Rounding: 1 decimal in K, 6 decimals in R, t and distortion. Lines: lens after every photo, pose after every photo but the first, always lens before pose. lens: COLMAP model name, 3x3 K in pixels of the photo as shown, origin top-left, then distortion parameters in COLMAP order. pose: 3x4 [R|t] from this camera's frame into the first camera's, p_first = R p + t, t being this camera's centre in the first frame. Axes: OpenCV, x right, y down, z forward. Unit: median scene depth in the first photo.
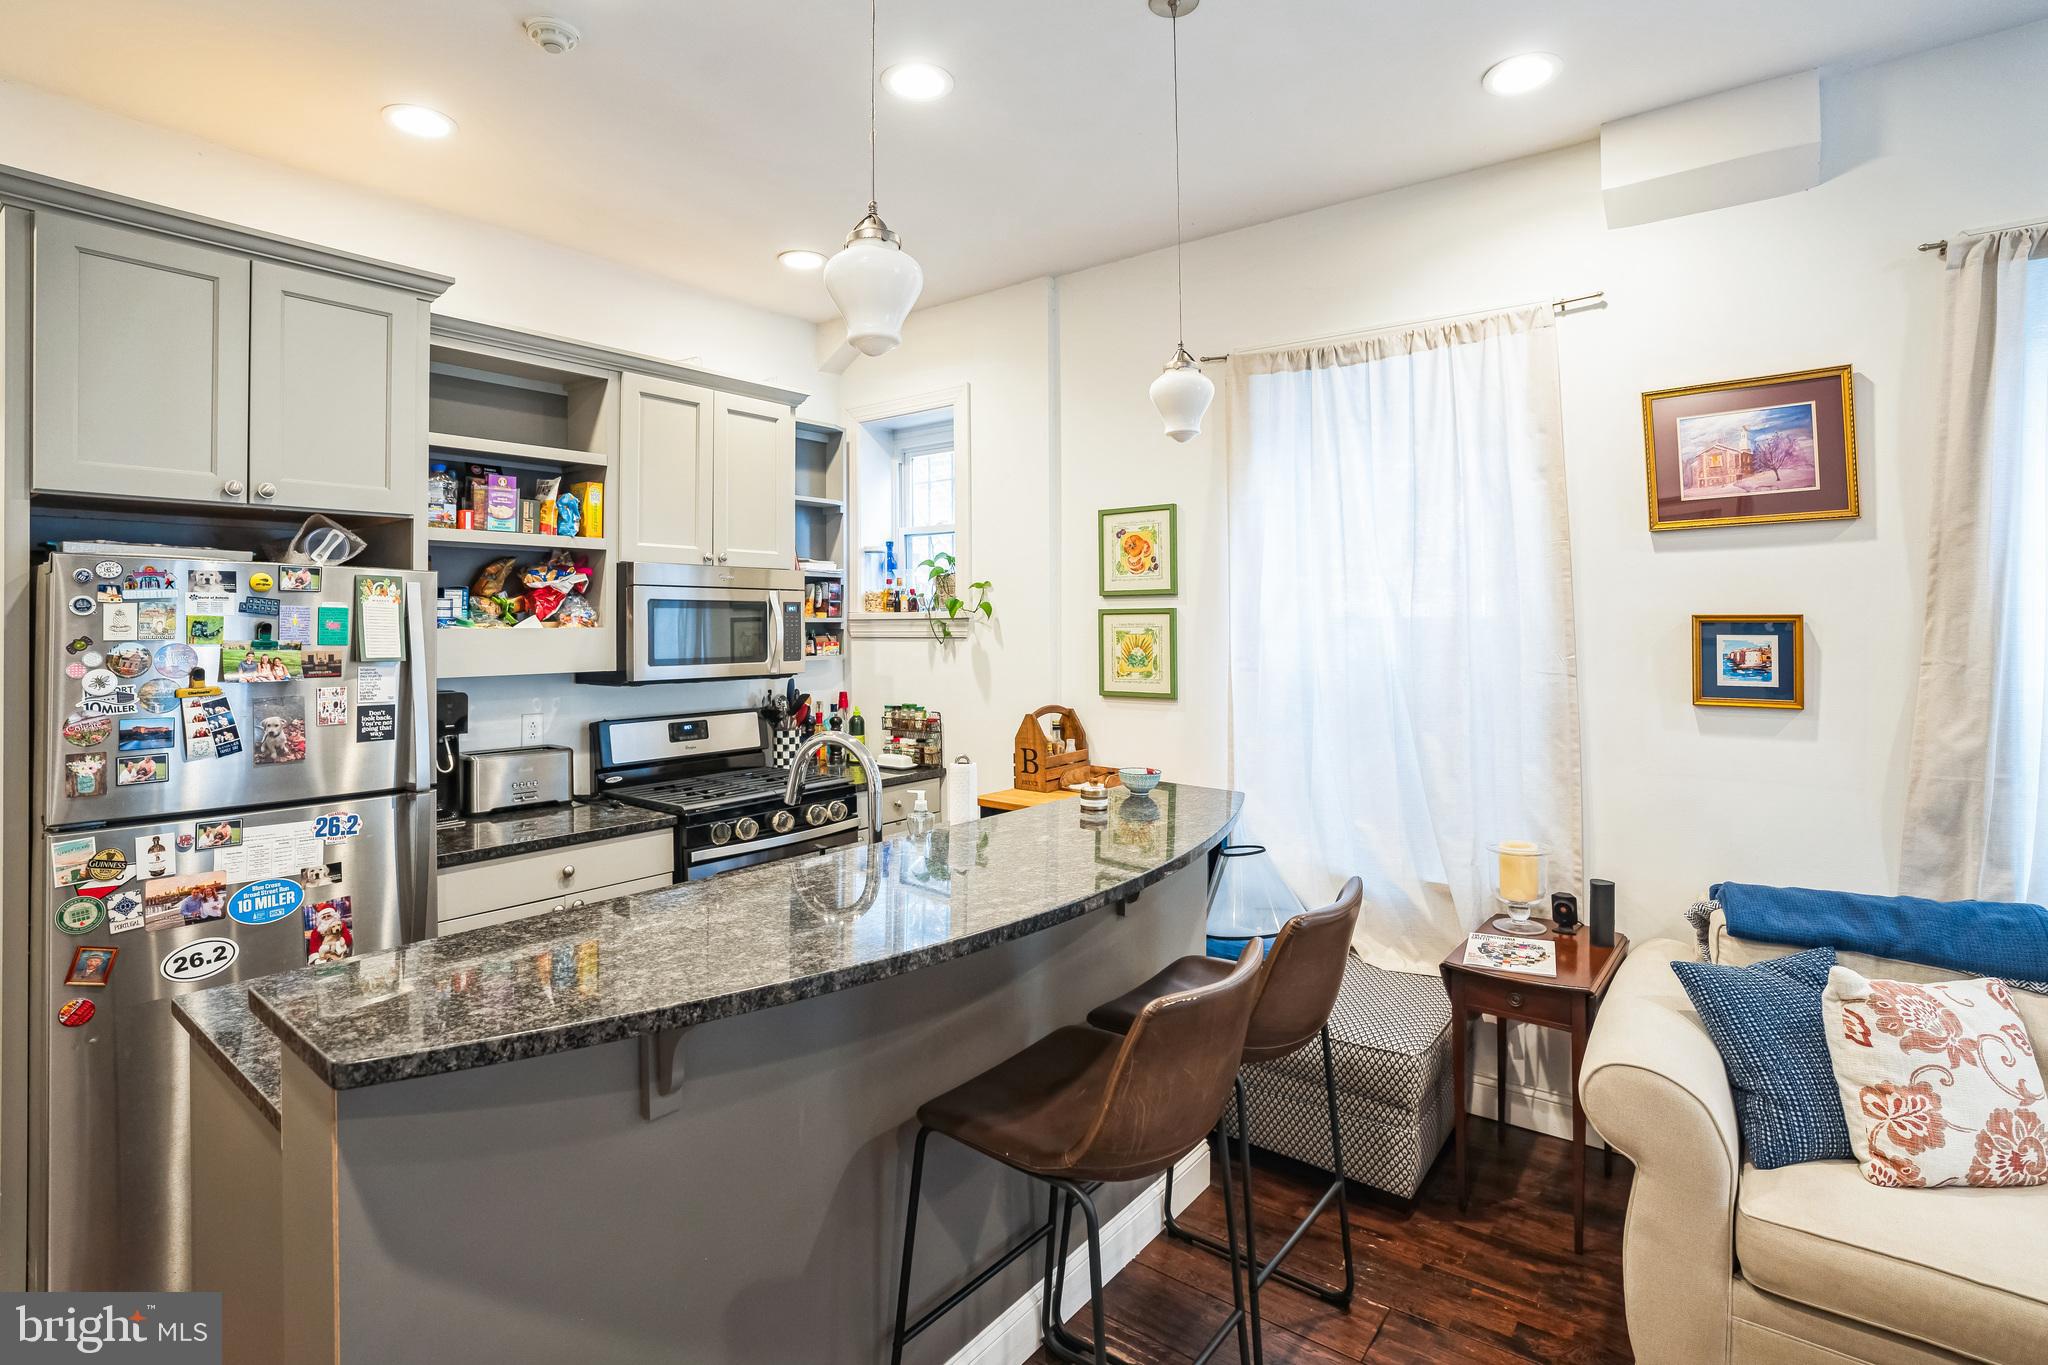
lens RADIAL K [[977.3, 0, 1022.5], [0, 977.3, 609.0], [0, 0, 1]] dist [-0.066799, 0.022137]
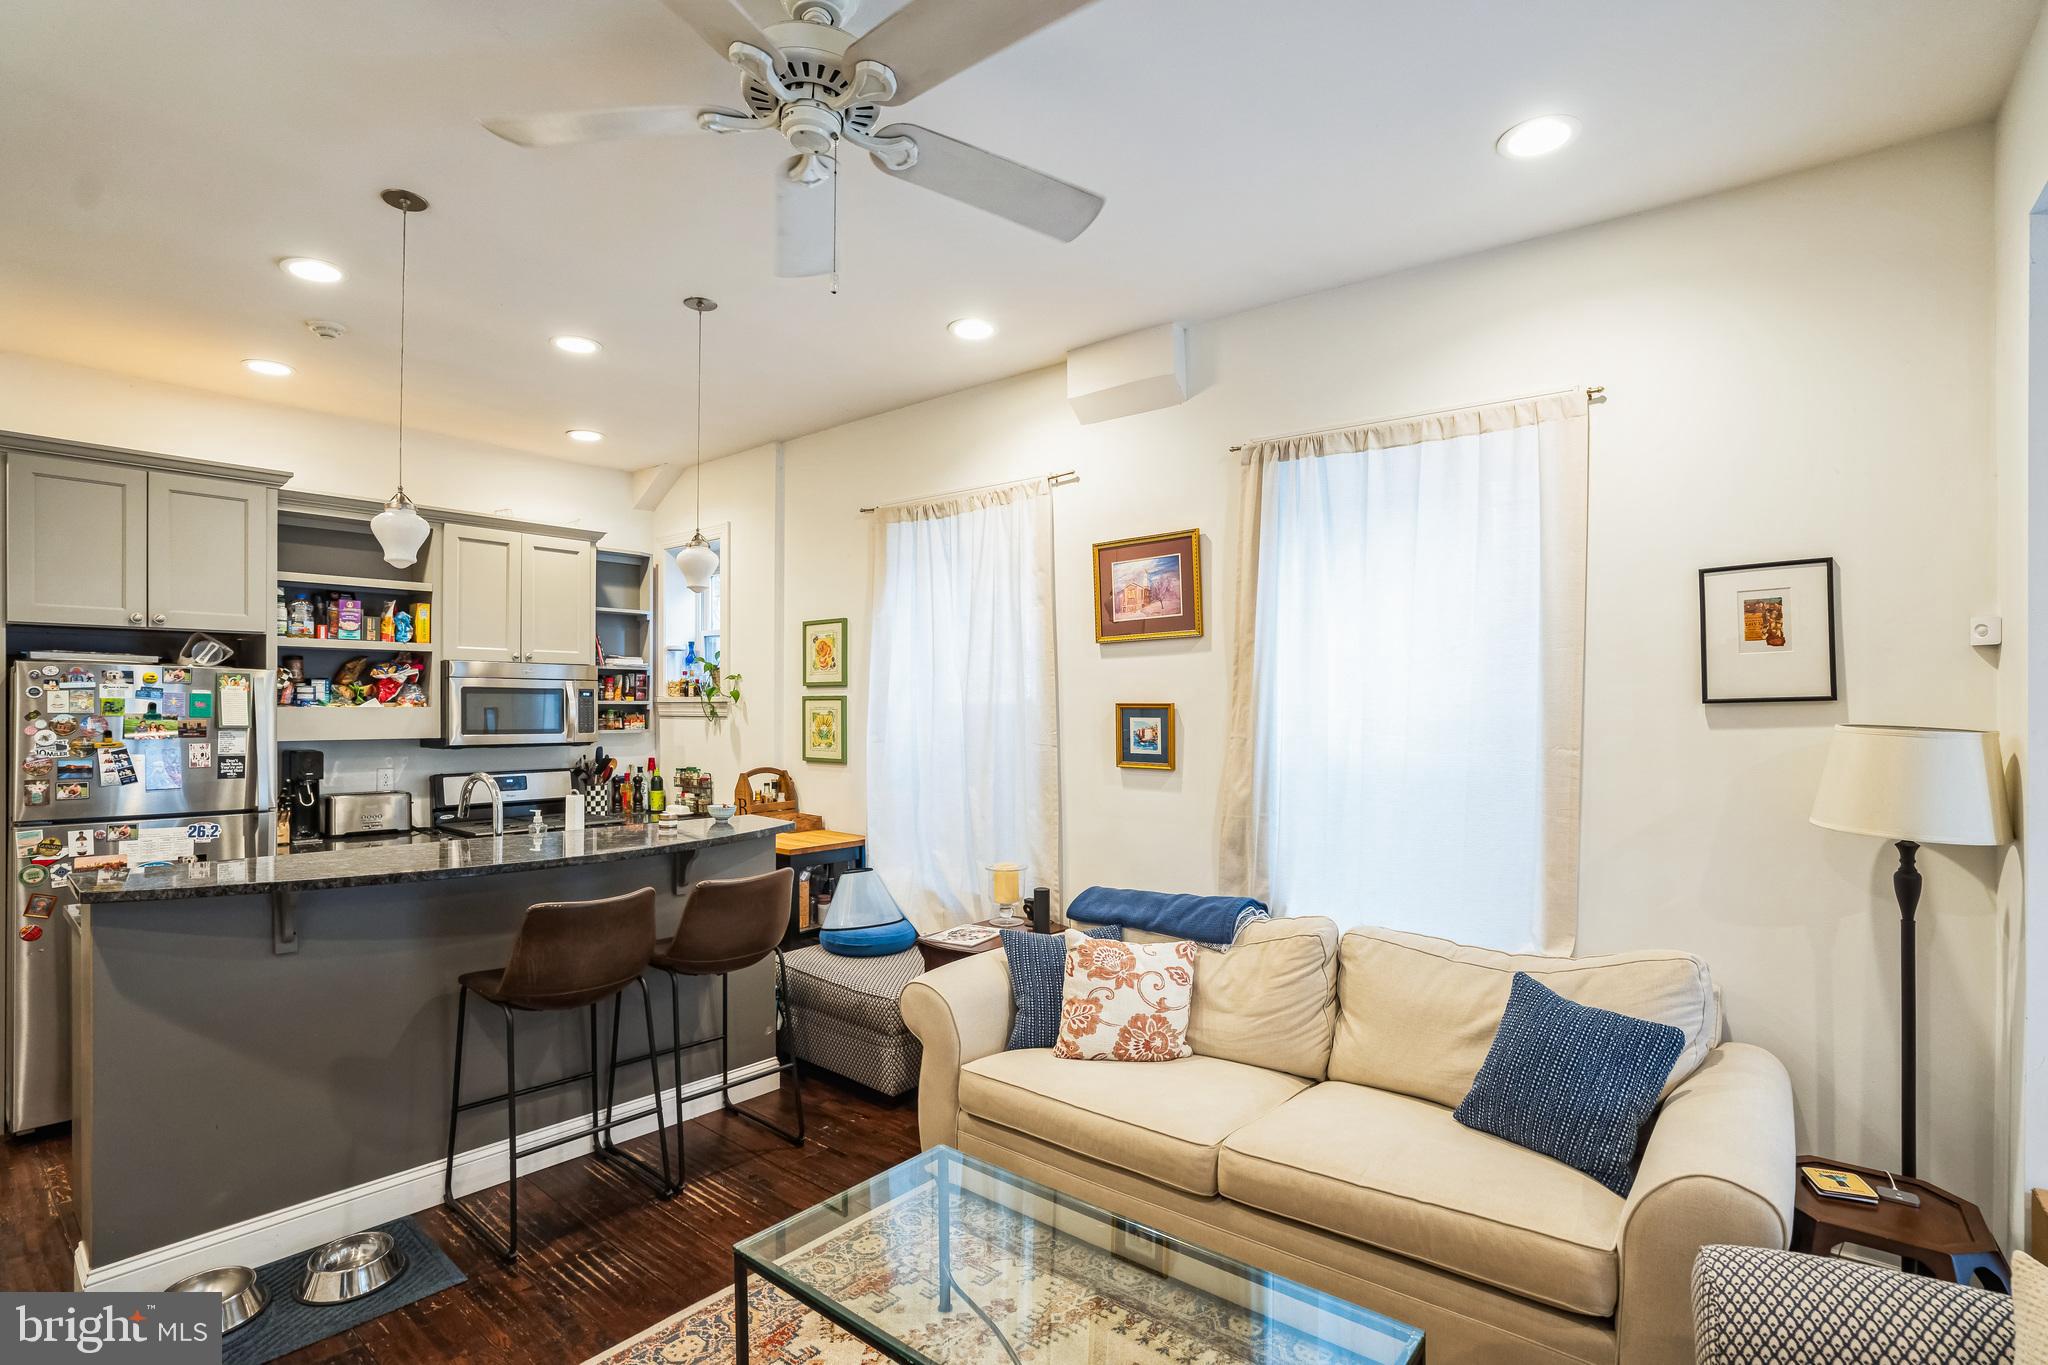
lens RADIAL K [[977.3, 0, 1028.7], [0, 977.3, 704.2], [0, 0, 1]] dist [-0.066799, 0.022137]
pose [[0.999356, 0.005805, -0.035398, 0.614951], [-0.005356, 0.999904, 0.012774, -0.009513], [0.035468, -0.012576, 0.999292, -0.448046]]
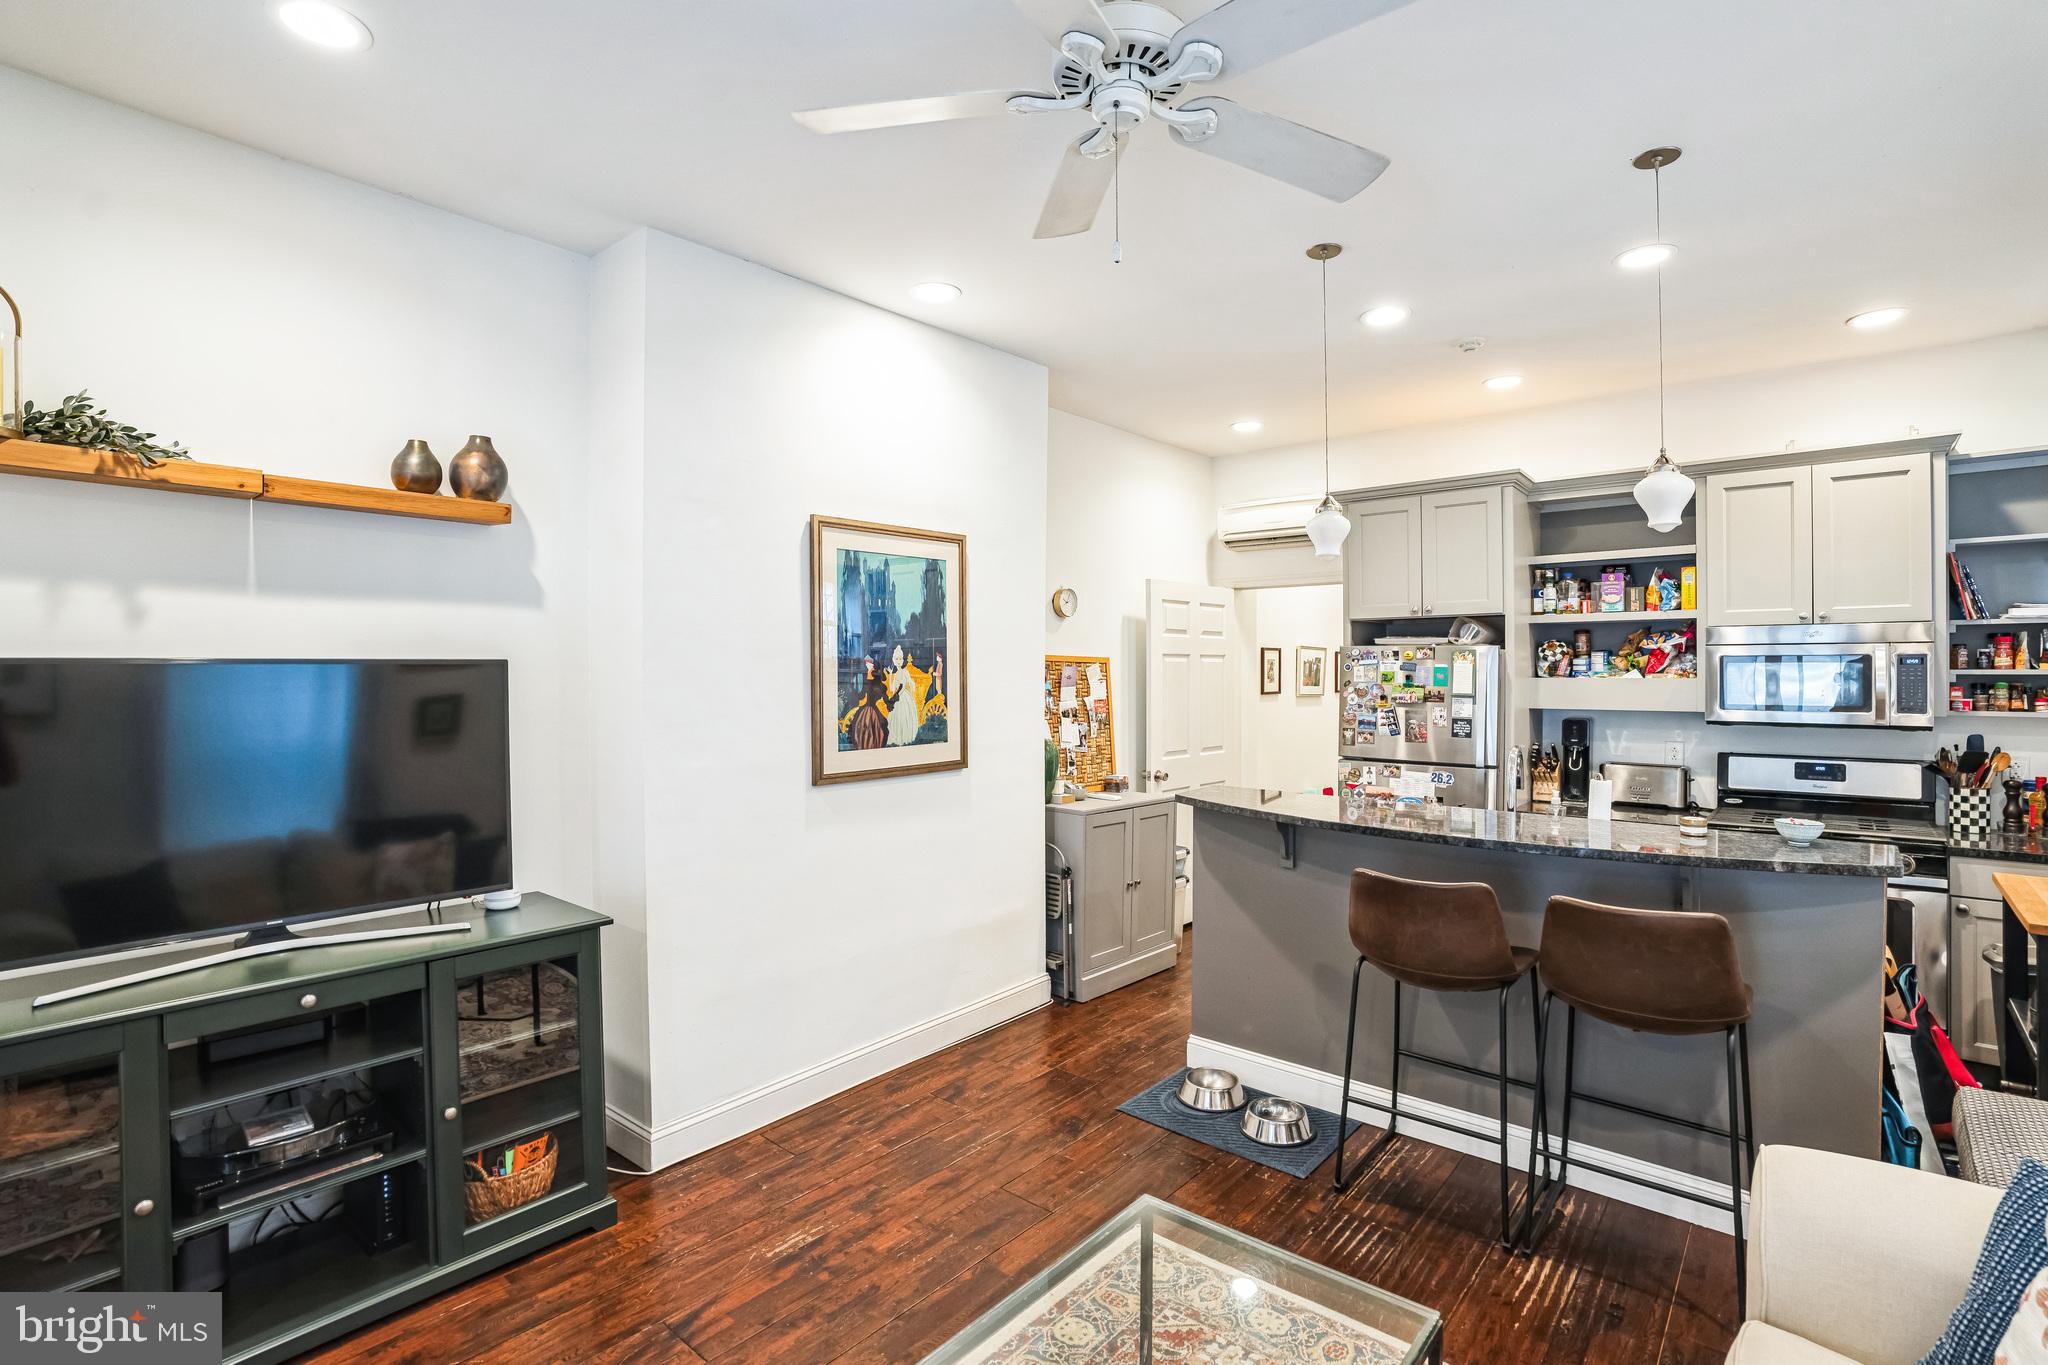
lens RADIAL K [[977.3, 0, 1008.4], [0, 977.3, 675.2], [0, 0, 1]] dist [-0.066799, 0.022137]
pose [[-0.065992, 0.006992, -0.997796, 1.135240], [0.014847, 0.999872, 0.006025, -0.008184], [0.997710, -0.014417, -0.066087, 0.208524]]
